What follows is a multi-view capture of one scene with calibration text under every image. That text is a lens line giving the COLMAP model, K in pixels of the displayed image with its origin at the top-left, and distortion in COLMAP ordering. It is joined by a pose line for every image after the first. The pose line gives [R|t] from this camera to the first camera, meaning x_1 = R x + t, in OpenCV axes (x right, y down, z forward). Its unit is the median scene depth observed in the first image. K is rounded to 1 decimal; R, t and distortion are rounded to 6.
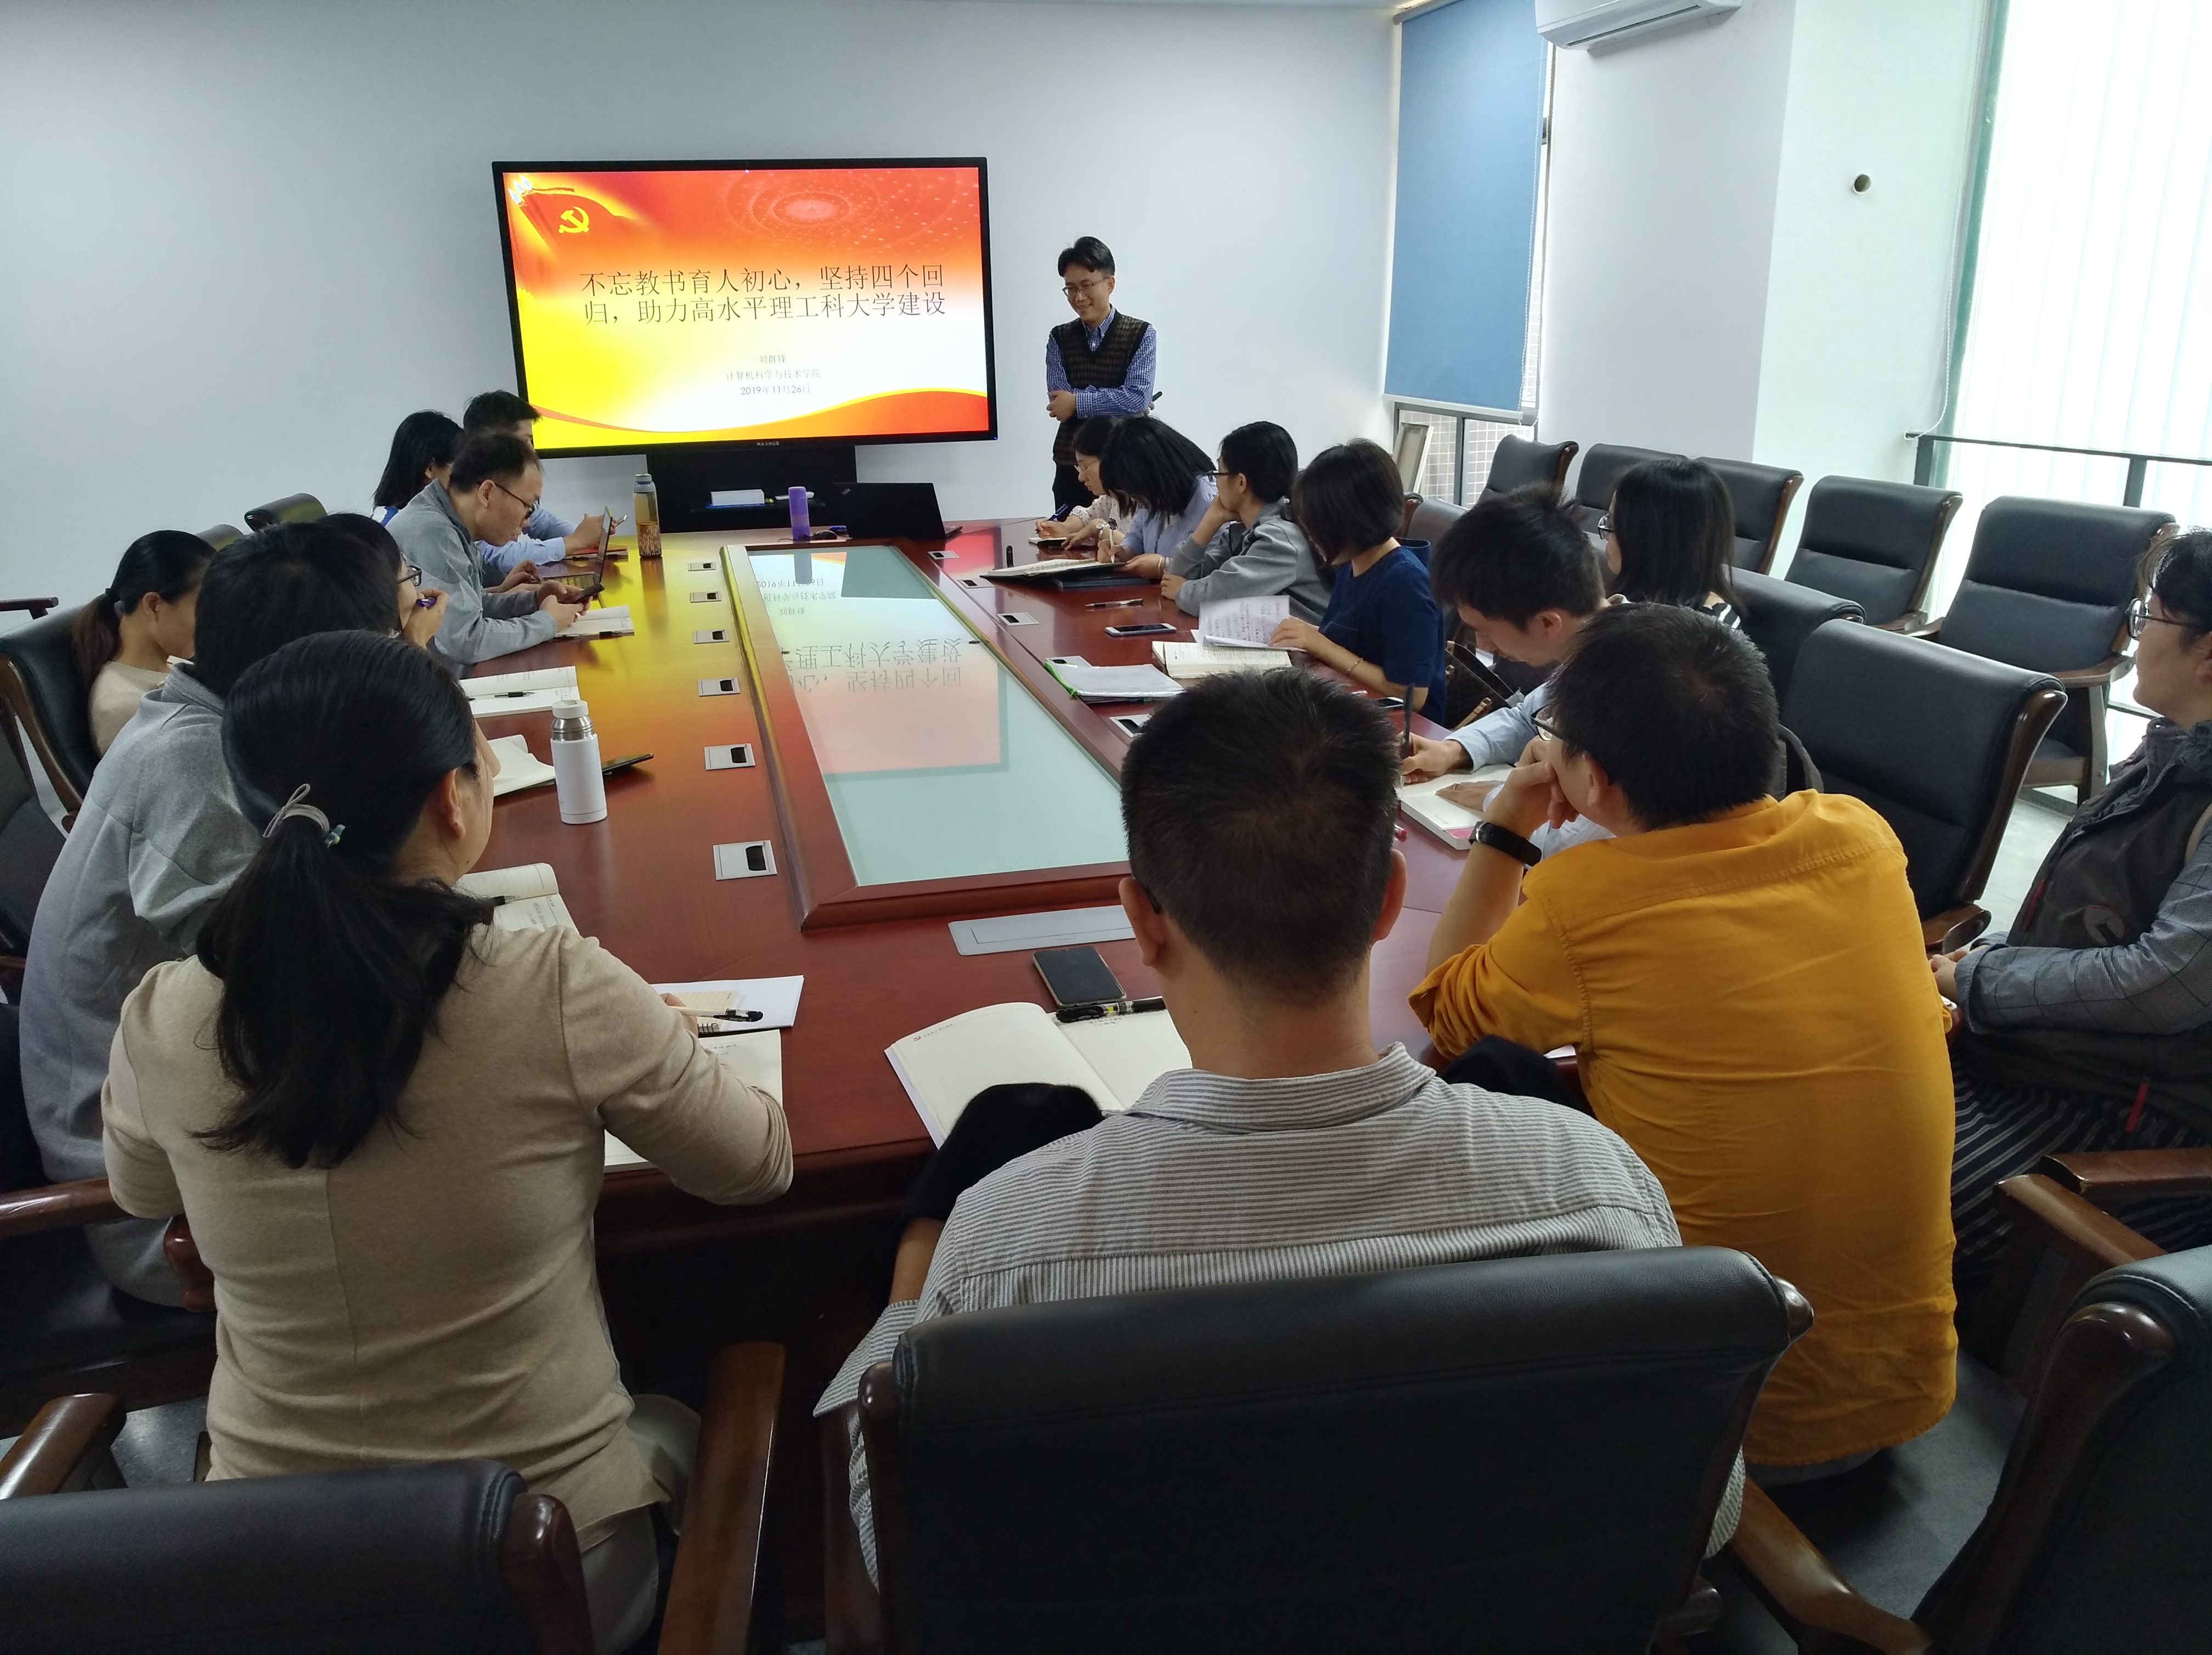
lens RADIAL K [[1852.1, 0, 1106.0], [0, 1852.1, 827.5], [0, 0, 1]] dist [0.130512, -0.274432]
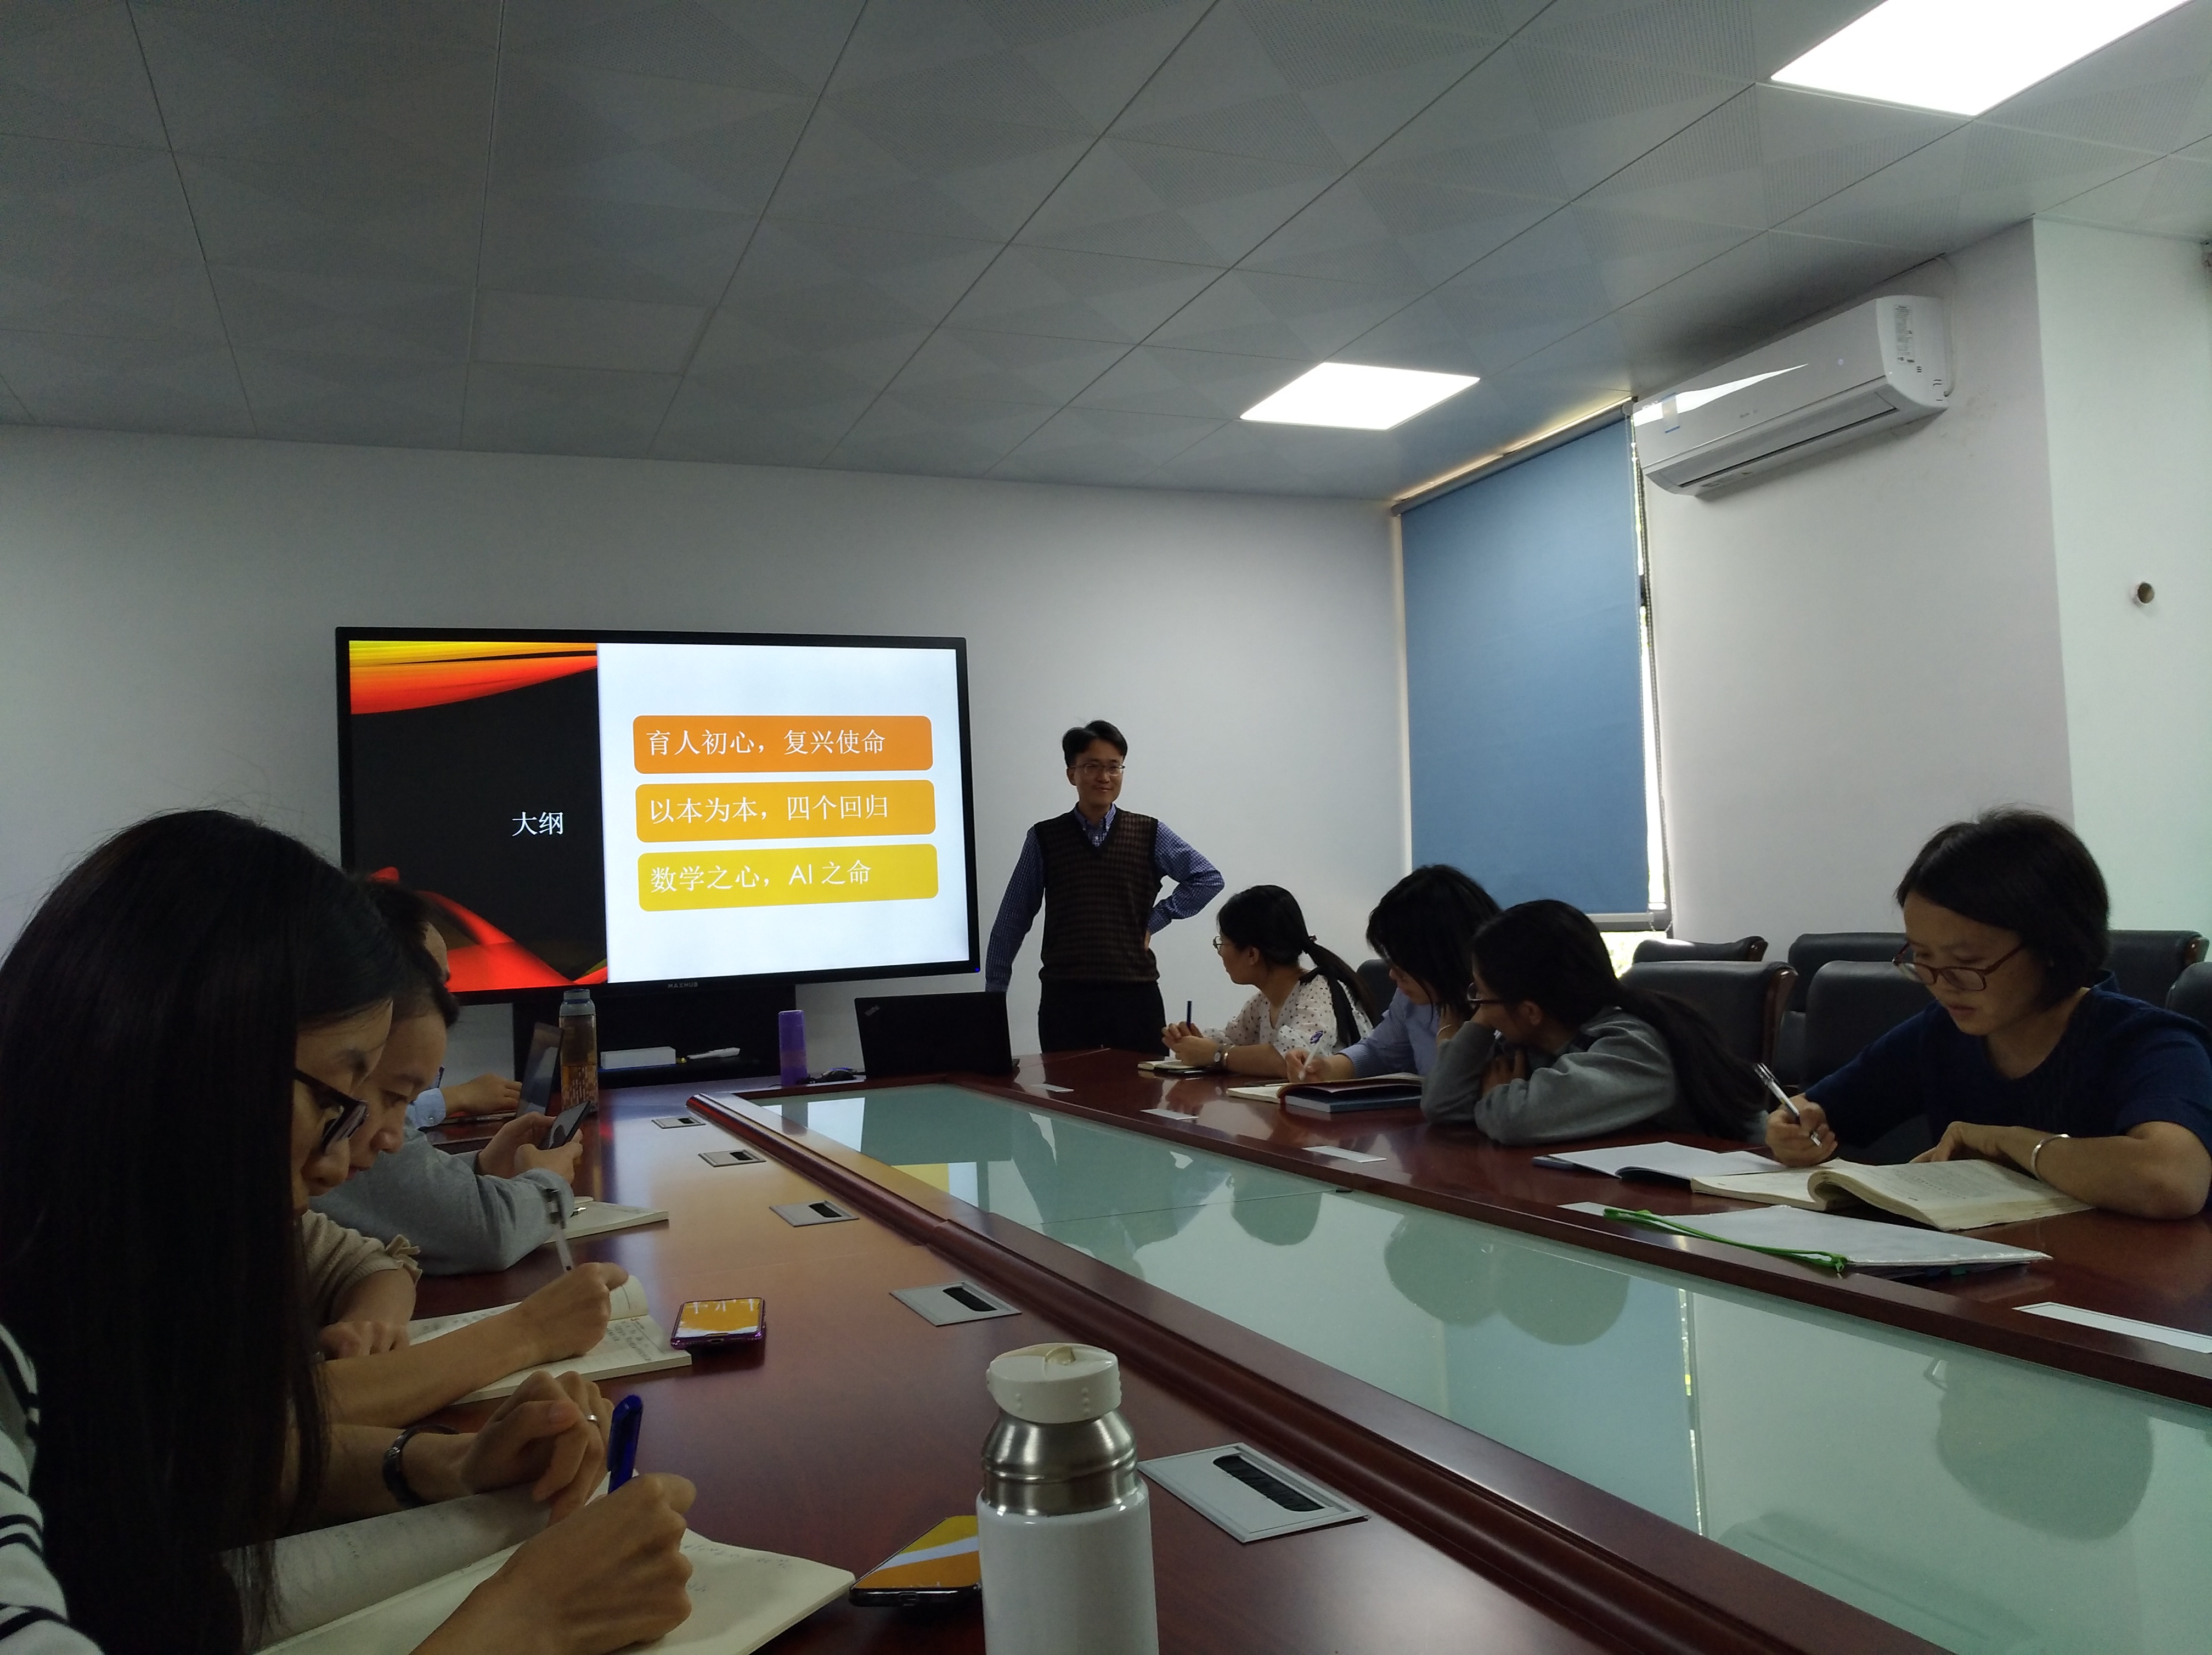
lens RADIAL K [[1852.1, 0, 1106.0], [0, 1852.1, 827.5], [0, 0, 1]] dist [0.130512, -0.274432]
pose [[0.991492, -0.021545, 0.128376, -0.114050], [0.061511, 0.946699, -0.316193, -0.019540], [-0.114721, 0.321399, 0.939969, 0.273244]]
